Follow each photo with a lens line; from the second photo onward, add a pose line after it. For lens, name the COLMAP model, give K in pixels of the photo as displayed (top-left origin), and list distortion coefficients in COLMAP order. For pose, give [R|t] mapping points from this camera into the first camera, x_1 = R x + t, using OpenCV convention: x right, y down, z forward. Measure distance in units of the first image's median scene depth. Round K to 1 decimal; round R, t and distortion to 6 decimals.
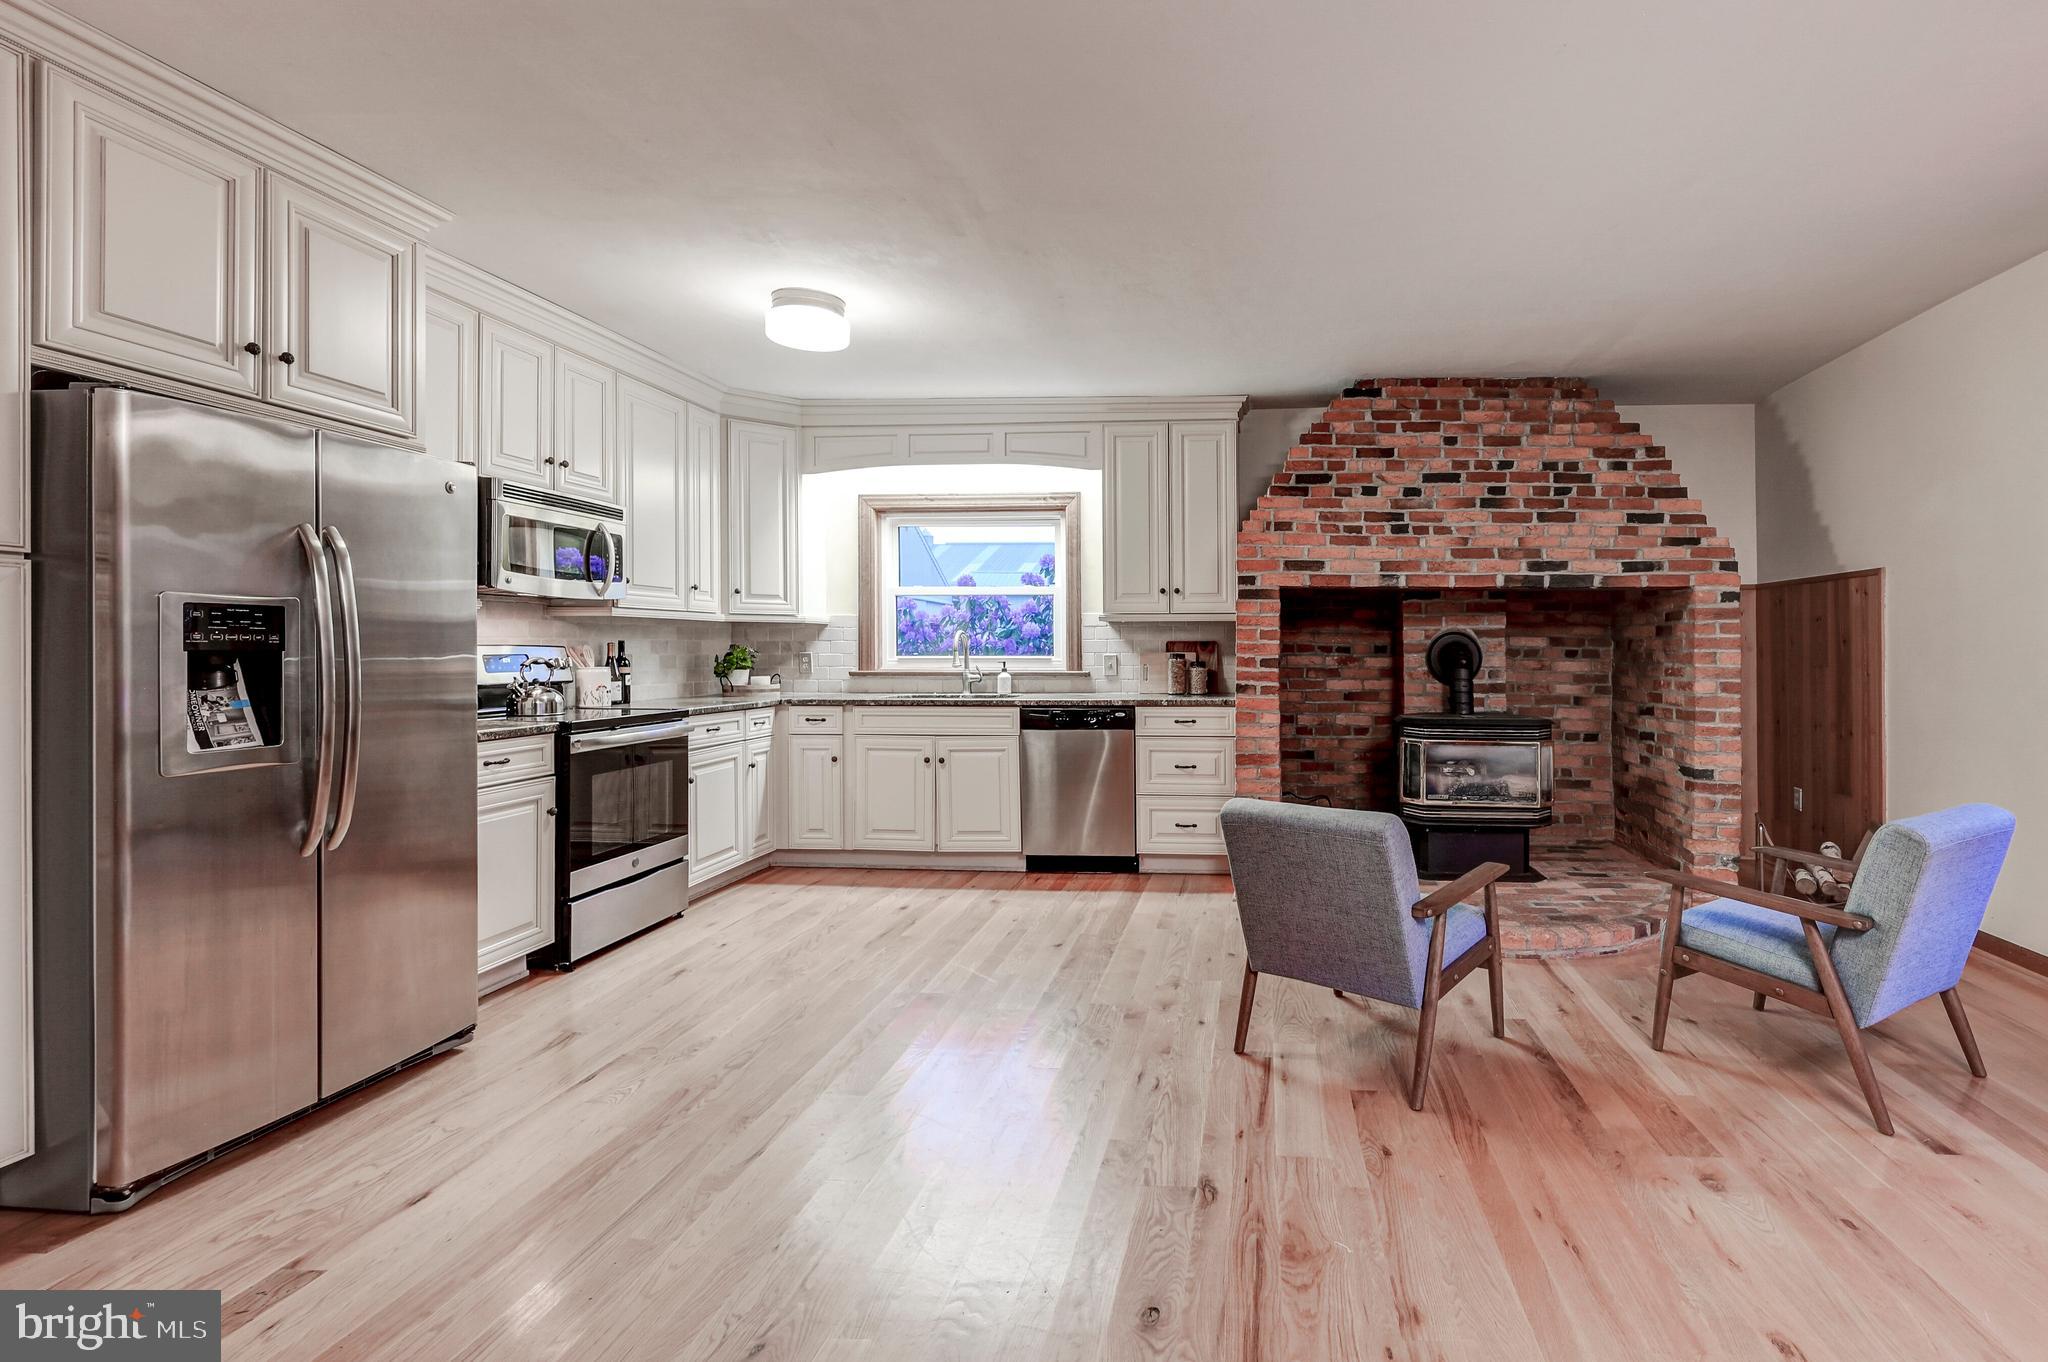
lens RADIAL K [[821.4, 0, 1024.3], [0, 821.4, 653.1], [0, 0, 1]] dist [-0.001805, 0.000111]
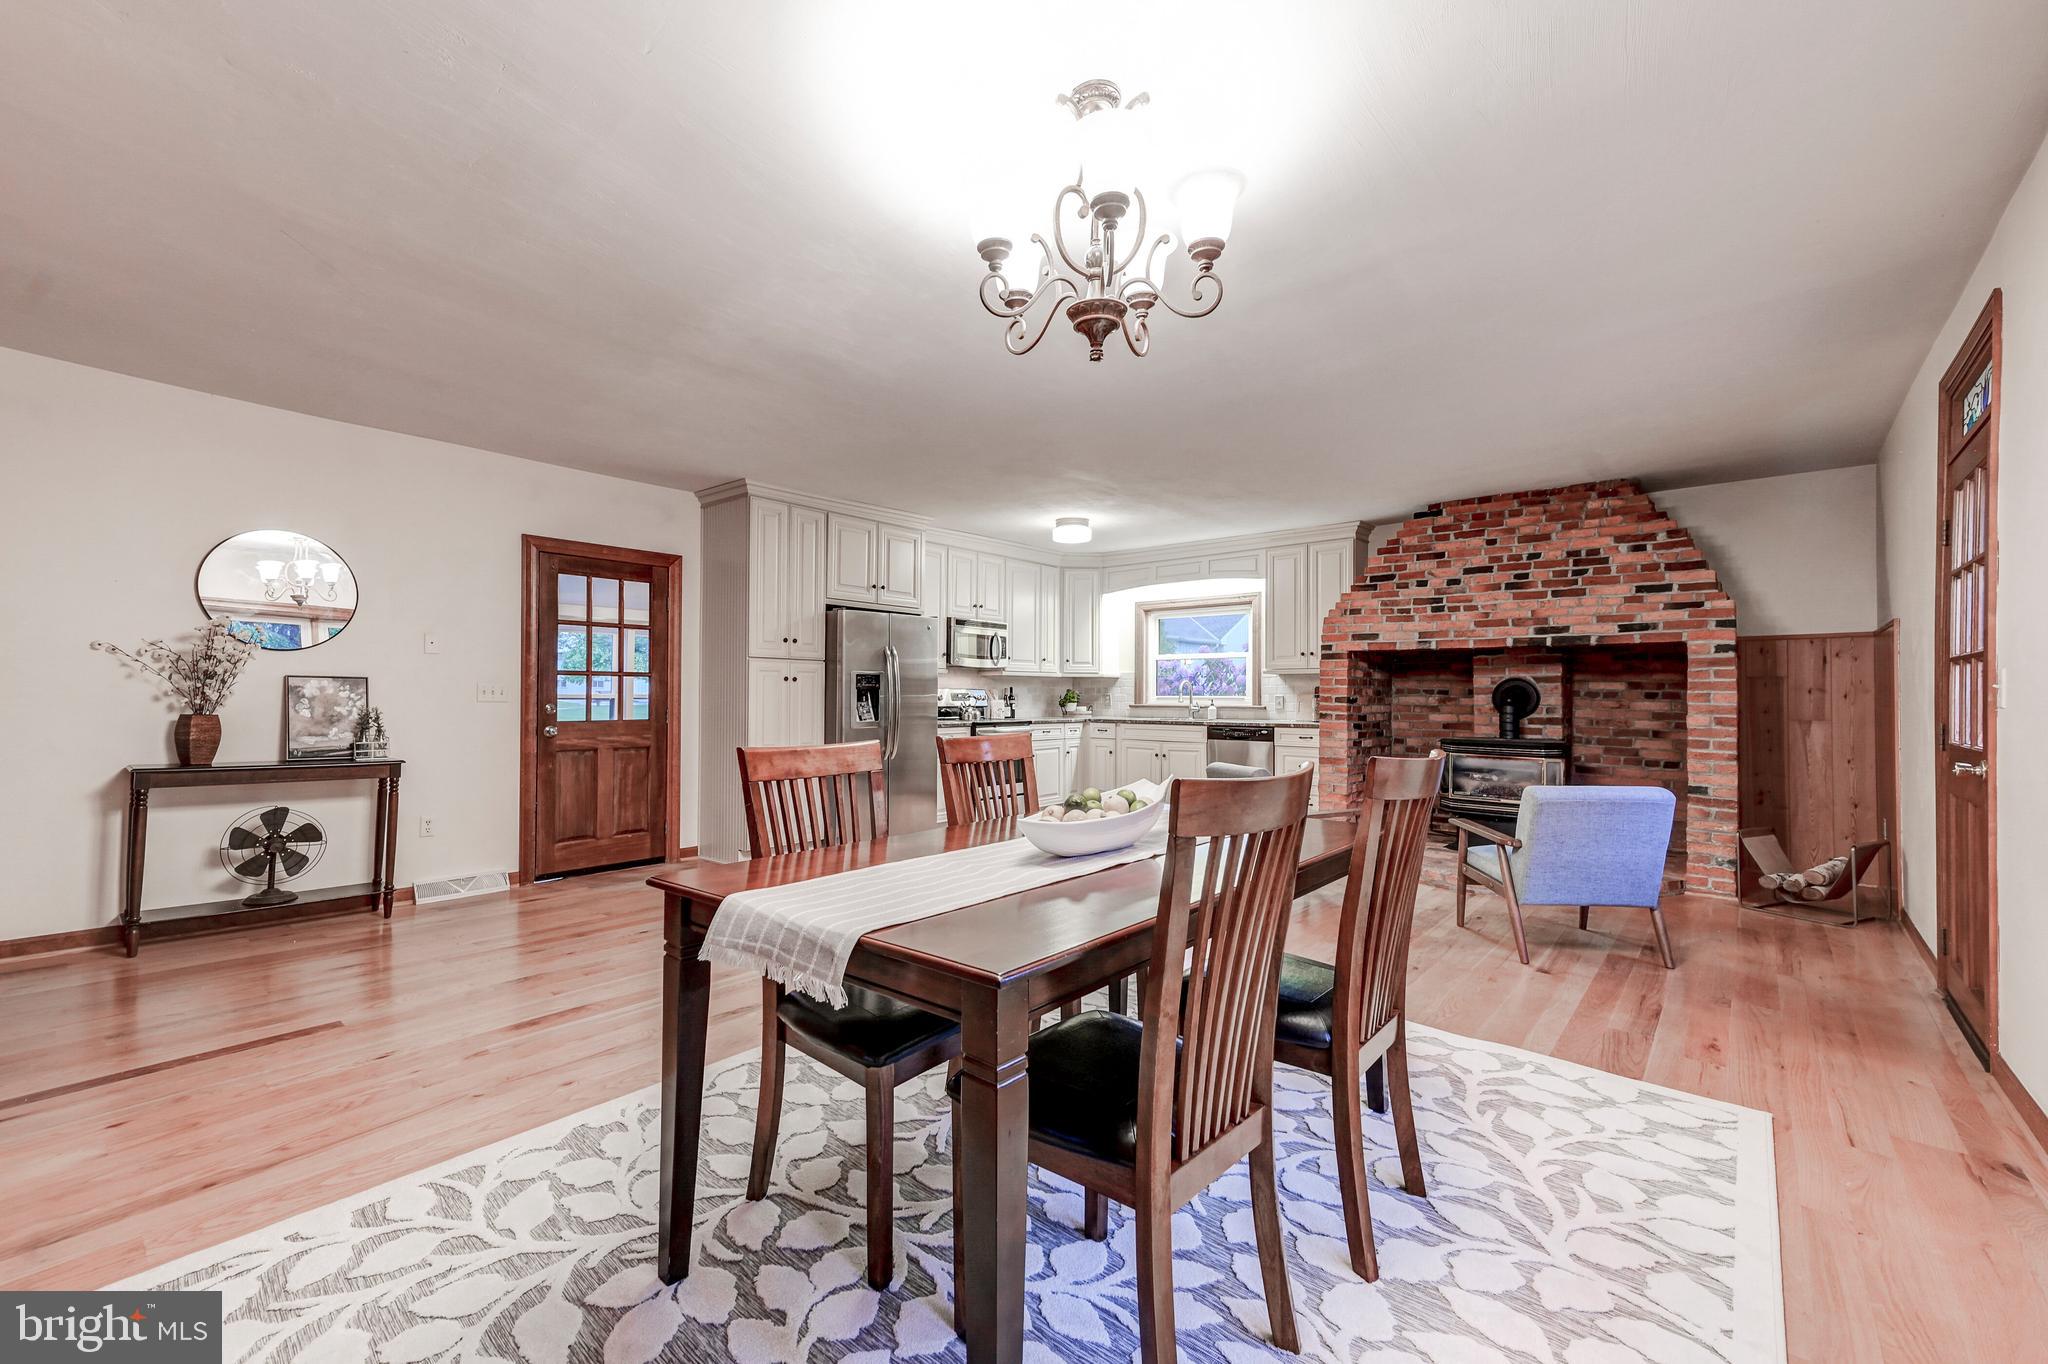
lens RADIAL K [[851.8, 0, 981.6], [0, 851.8, 704.7], [0, 0, 1]] dist [0.001363, 0.000398]
pose [[0.781157, 0.009403, -0.624263, 0.760055], [-0.009959, 0.999947, 0.002600, 0.023466], [0.624255, 0.004186, 0.781210, -0.683839]]
